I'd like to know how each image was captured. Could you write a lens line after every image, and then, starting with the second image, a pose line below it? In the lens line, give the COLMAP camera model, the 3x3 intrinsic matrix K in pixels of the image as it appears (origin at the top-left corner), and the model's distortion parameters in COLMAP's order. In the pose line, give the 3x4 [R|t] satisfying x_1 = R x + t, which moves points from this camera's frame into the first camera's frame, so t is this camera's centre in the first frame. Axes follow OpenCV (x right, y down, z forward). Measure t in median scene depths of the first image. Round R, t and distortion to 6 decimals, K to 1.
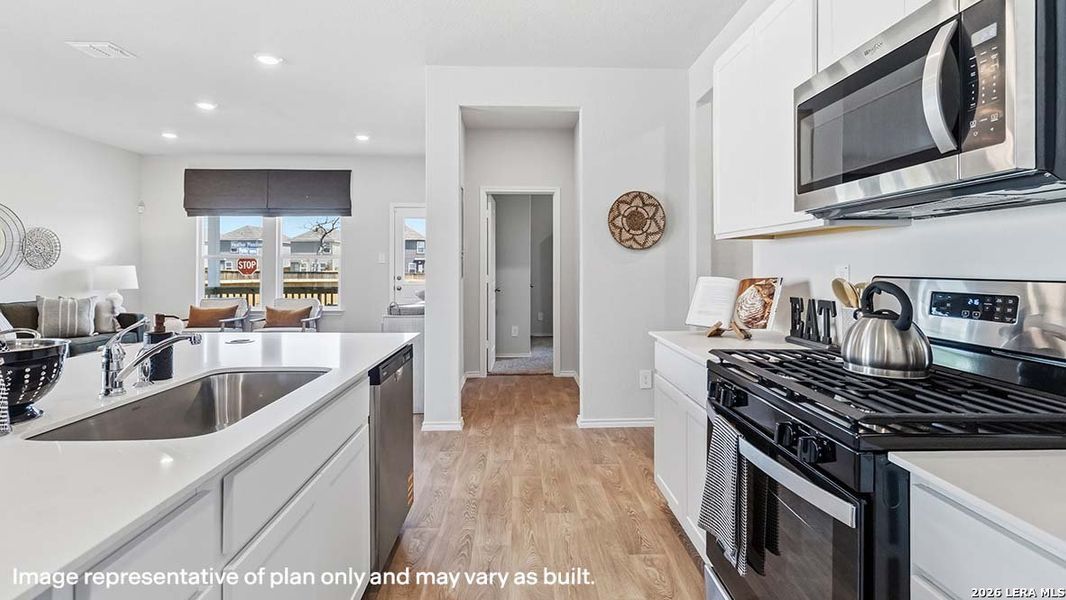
lens RADIAL K [[513.5, 0, 536.9], [0, 513.5, 265.4], [0, 0, 1]] dist [0.001416, 0.000730]
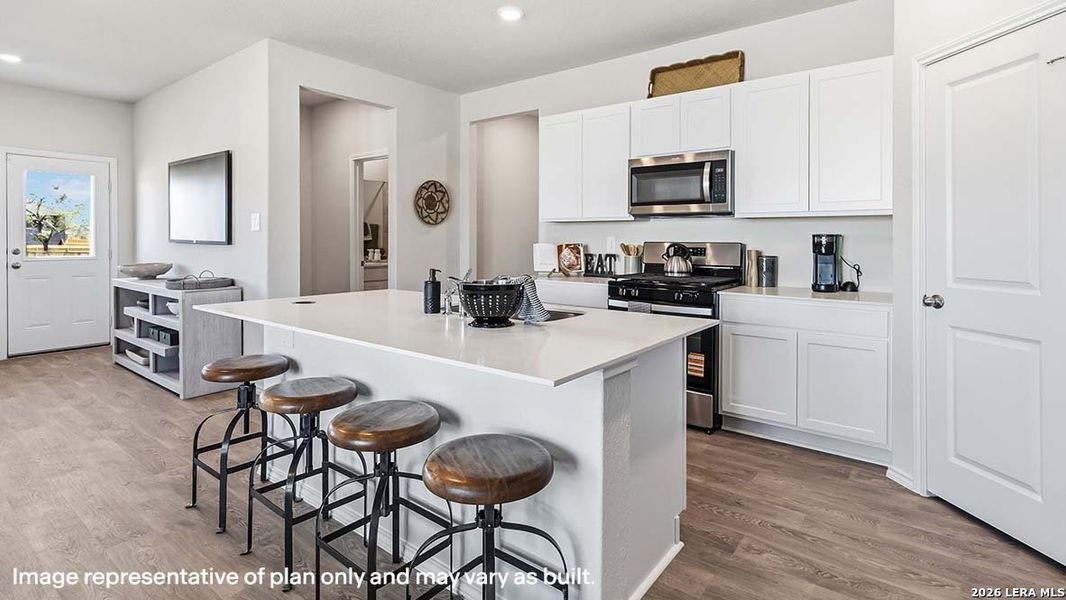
lens RADIAL K [[513.5, 0, 538.9], [0, 513.5, 242.4], [0, 0, 1]] dist [0.001416, 0.000730]
pose [[0.634827, -0.006263, 0.772629, -0.662291], [-0.004728, 0.999917, 0.011990, -0.001367], [-0.772640, -0.011265, 0.634745, -0.062603]]
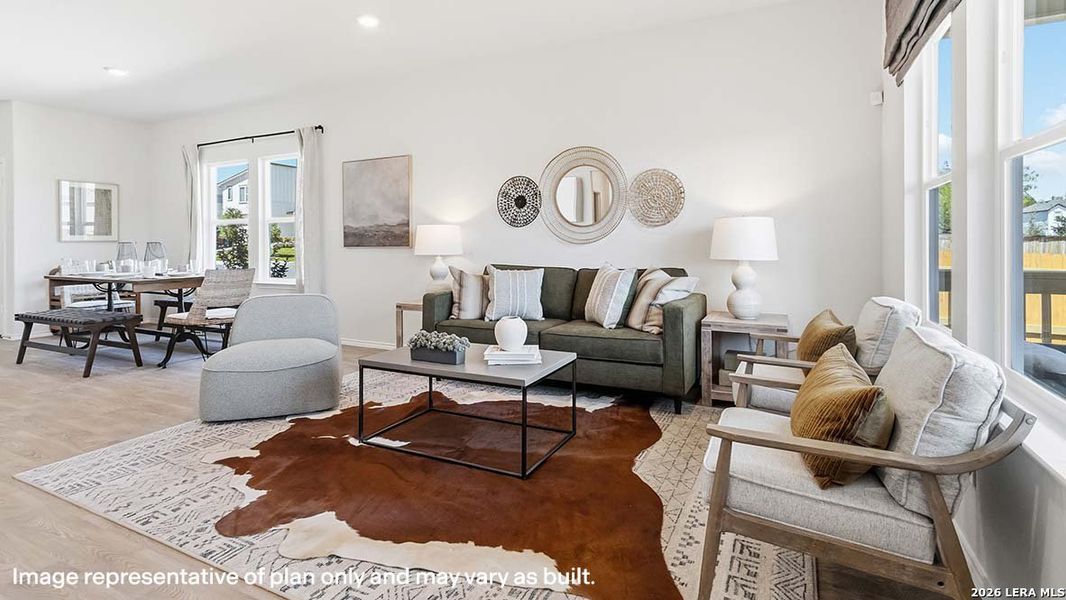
lens RADIAL K [[513.5, 0, 541.1], [0, 513.5, 241.4], [0, 0, 1]] dist [0.001416, 0.000730]
pose [[-0.473453, 0.001492, -0.880818, -0.360744], [0.009338, 0.999951, -0.003326, 0.041978], [0.880770, -0.009800, -0.473444, 1.703927]]
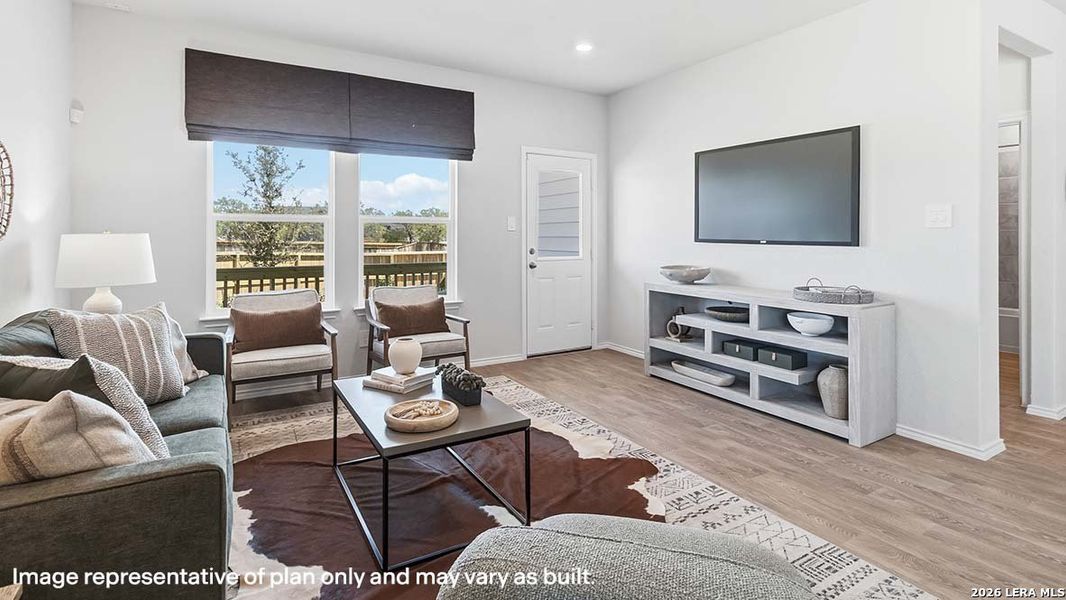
lens RADIAL K [[513.5, 0, 538.3], [0, 513.5, 240.0], [0, 0, 1]] dist [0.001416, 0.000730]
pose [[0.875415, -0.003008, 0.483363, -1.122340], [-0.001656, 0.999956, 0.009222, 0.003138], [-0.483370, -0.008873, 0.875371, 0.662656]]
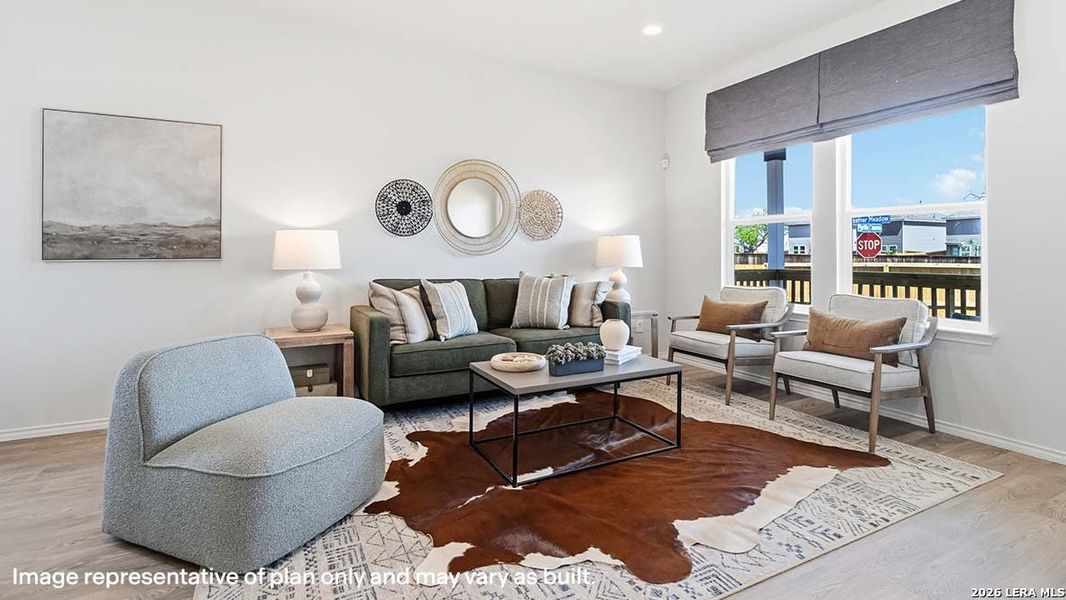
lens RADIAL K [[513.5, 0, 543.1], [0, 513.5, 247.7], [0, 0, 1]] dist [0.001416, 0.000730]
pose [[0.437060, -0.009161, -0.899386, -0.304166], [0.003844, 0.999958, -0.008317, 0.038075], [0.899424, 0.000178, 0.437077, 0.910247]]
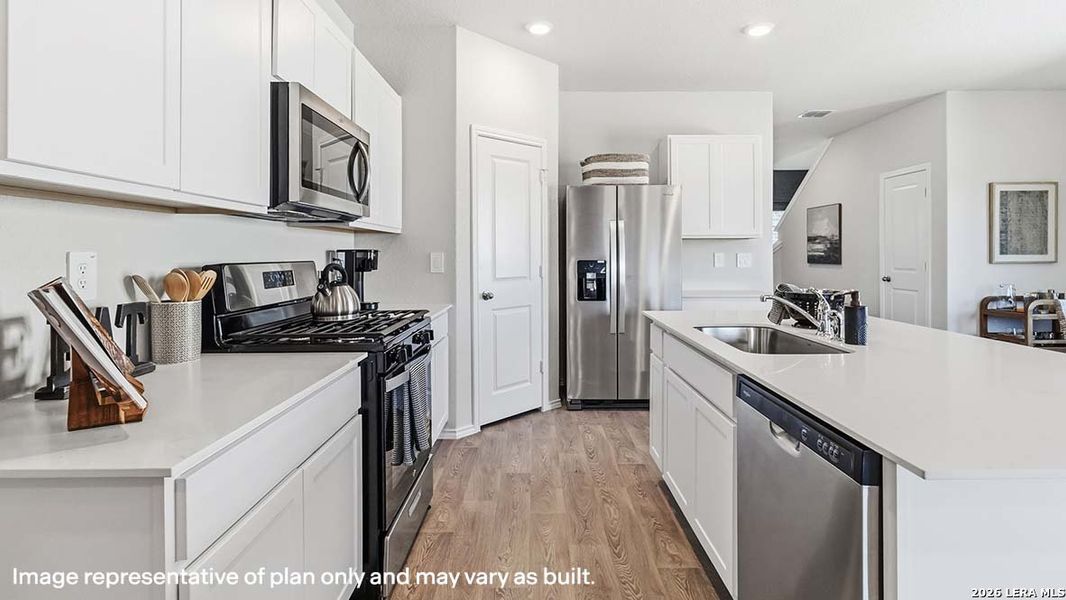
lens RADIAL K [[513.5, 0, 543.0], [0, 513.5, 255.7], [0, 0, 1]] dist [0.001416, 0.000730]
pose [[-0.999647, 0.002842, 0.026405, -0.013113], [0.002827, 0.999996, -0.000601, 0.003287], [-0.026407, -0.000526, -0.999651, 0.884135]]
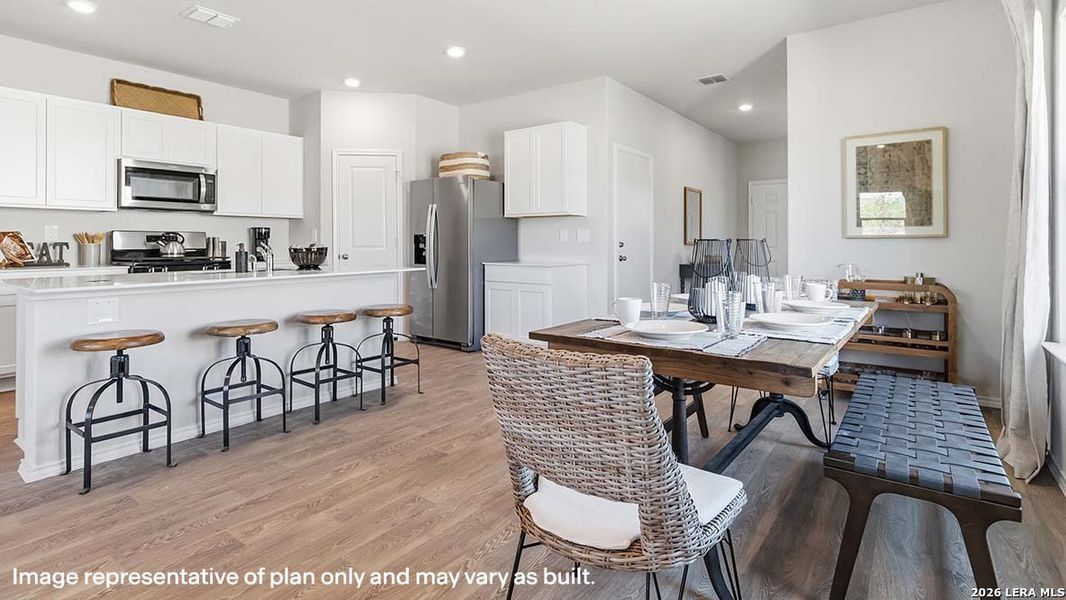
lens RADIAL K [[513.5, 0, 540.3], [0, 513.5, 242.8], [0, 0, 1]] dist [0.001416, 0.000730]
pose [[-0.790398, -0.000787, 0.612594, -1.212846], [-0.002173, 0.999996, -0.001519, 0.036582], [-0.612590, -0.002532, -0.790396, 0.768144]]
